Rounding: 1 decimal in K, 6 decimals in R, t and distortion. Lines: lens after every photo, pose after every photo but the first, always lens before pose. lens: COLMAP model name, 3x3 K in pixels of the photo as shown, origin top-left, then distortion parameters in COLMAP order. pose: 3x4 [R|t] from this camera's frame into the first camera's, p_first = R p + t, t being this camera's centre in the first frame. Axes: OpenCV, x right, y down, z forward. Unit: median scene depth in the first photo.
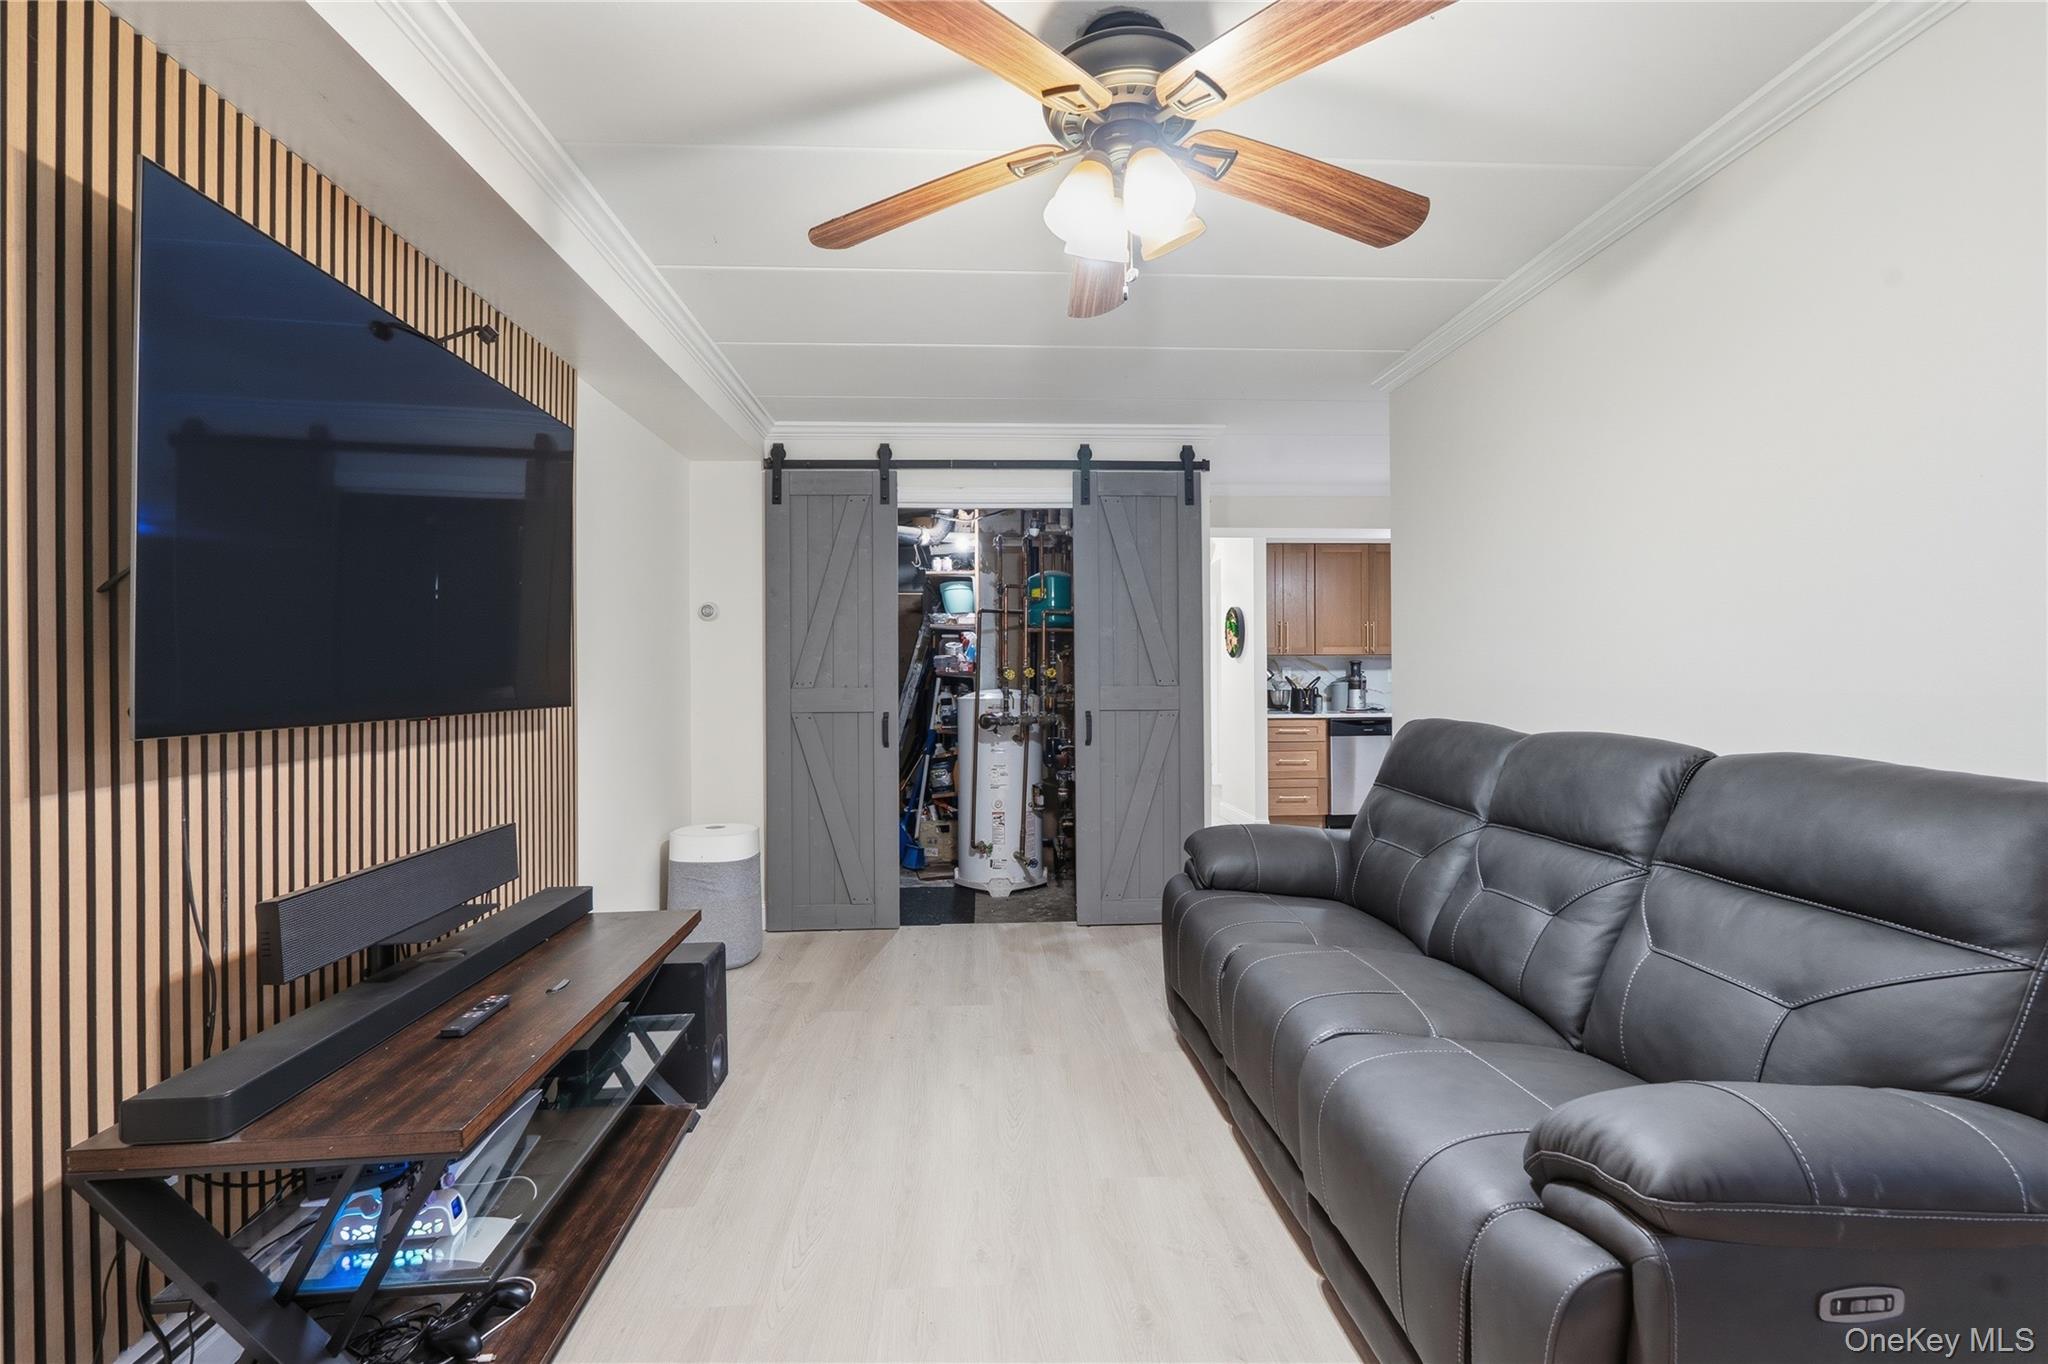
lens RADIAL K [[901.3, 0, 1033.0], [0, 901.3, 673.1], [0, 0, 1]] dist [-0.004658, 0.000208]
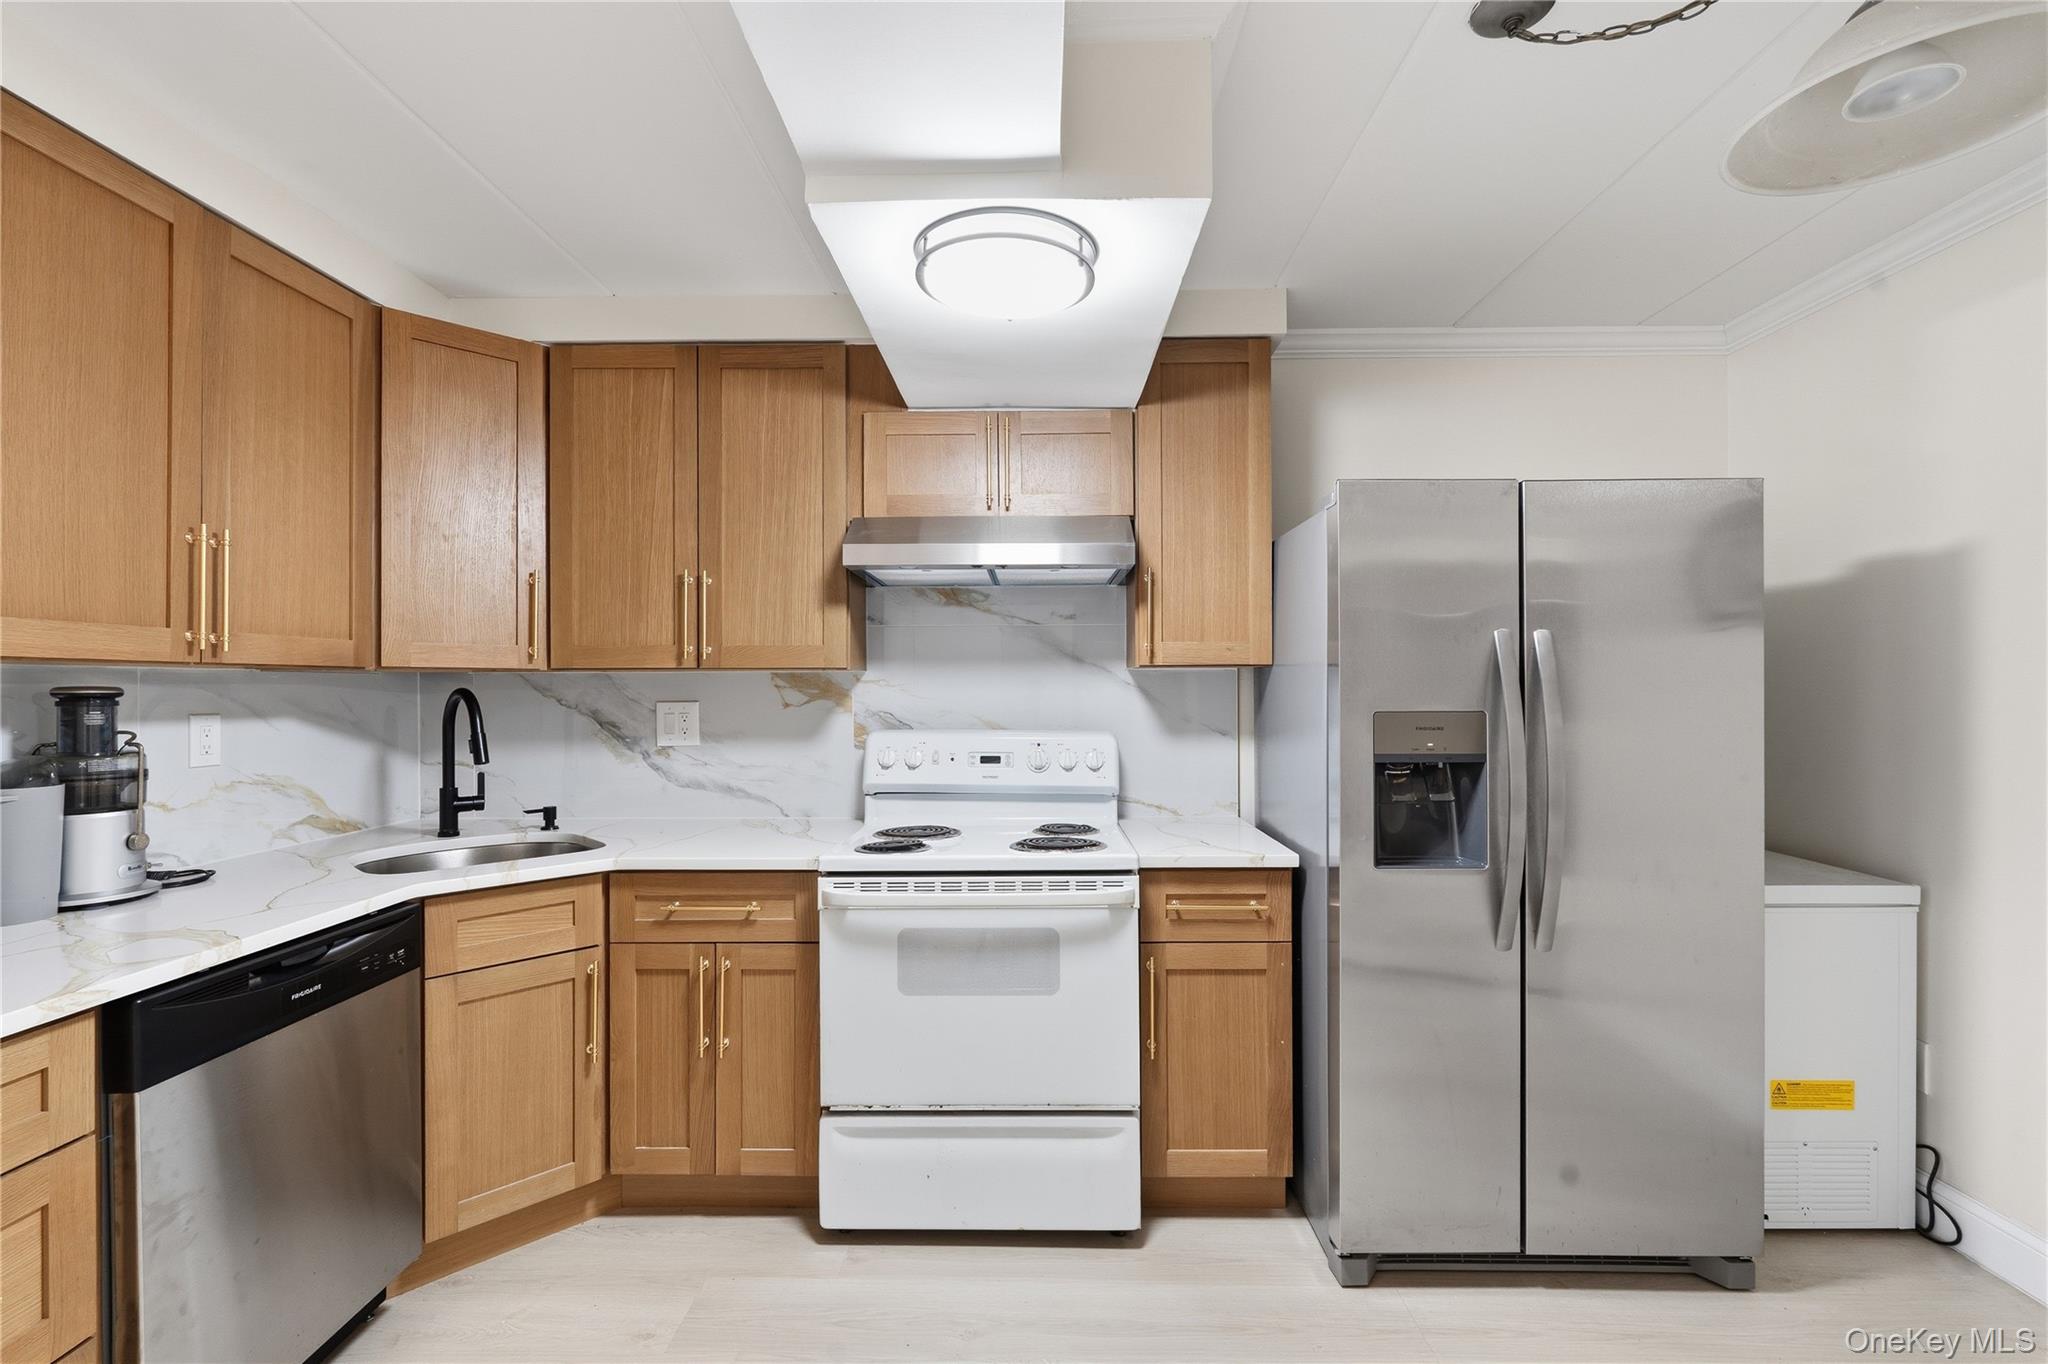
lens RADIAL K [[901.3, 0, 994.7], [0, 901.3, 685.8], [0, 0, 1]] dist [-0.004658, 0.000208]
pose [[0.094347, 0.003338, 0.995534, 0.151828], [0.004178, 0.999984, -0.003749, -0.012136], [-0.995531, 0.004513, 0.094331, 0.750482]]
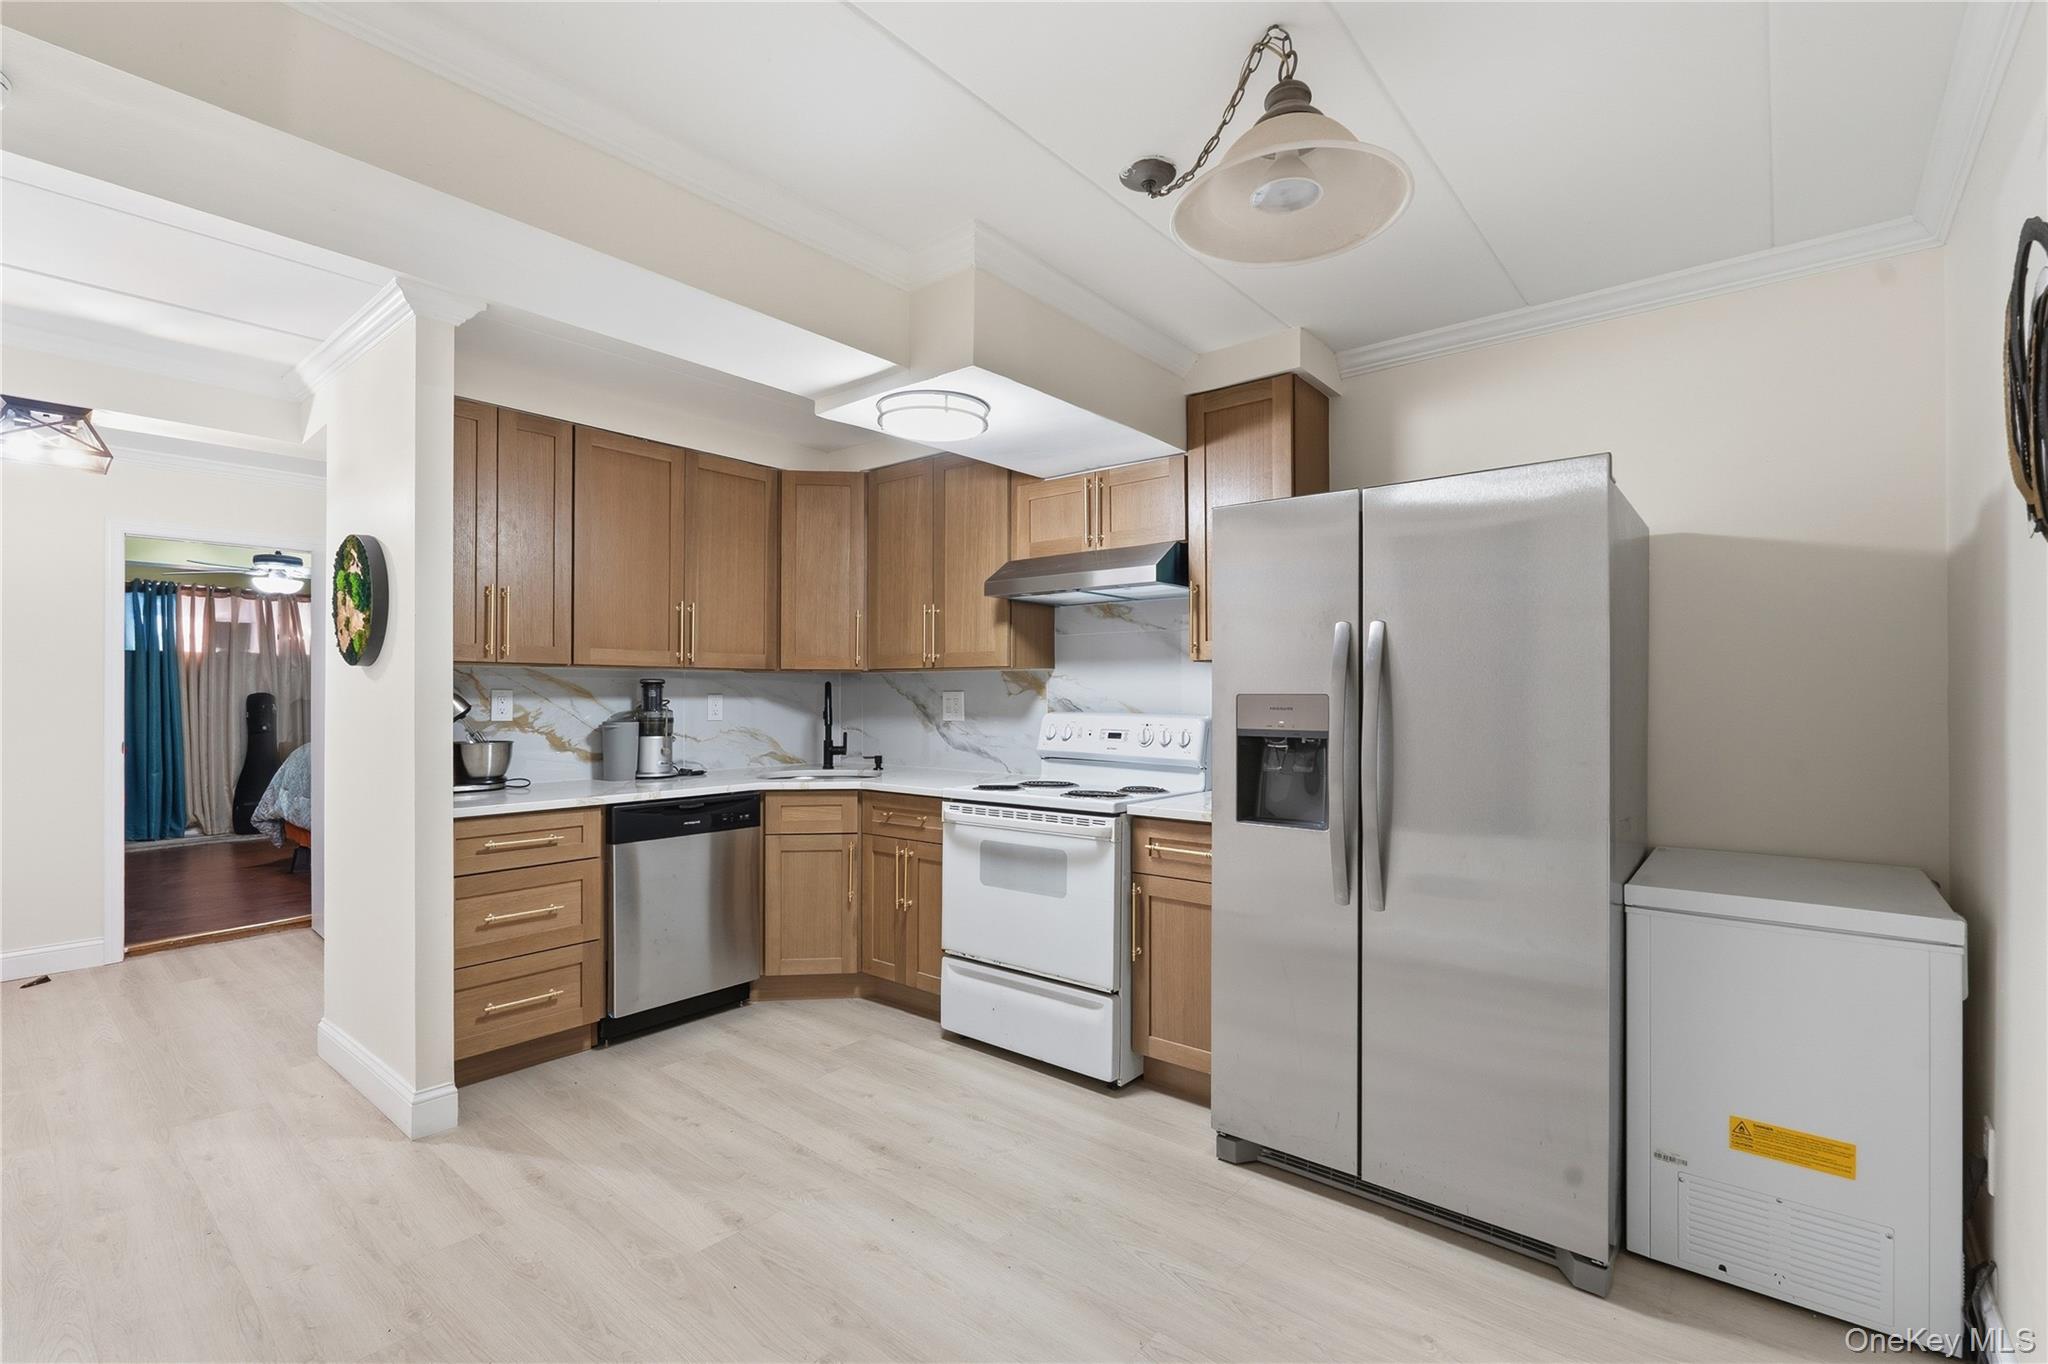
lens RADIAL K [[901.3, 0, 1000.8], [0, 901.3, 693.7], [0, 0, 1]] dist [-0.004658, 0.000208]
pose [[0.700314, 0.004995, 0.713818, 0.135583], [-0.003179, 0.999987, -0.003879, -0.004090], [-0.713828, 0.000447, 0.700321, 0.510009]]
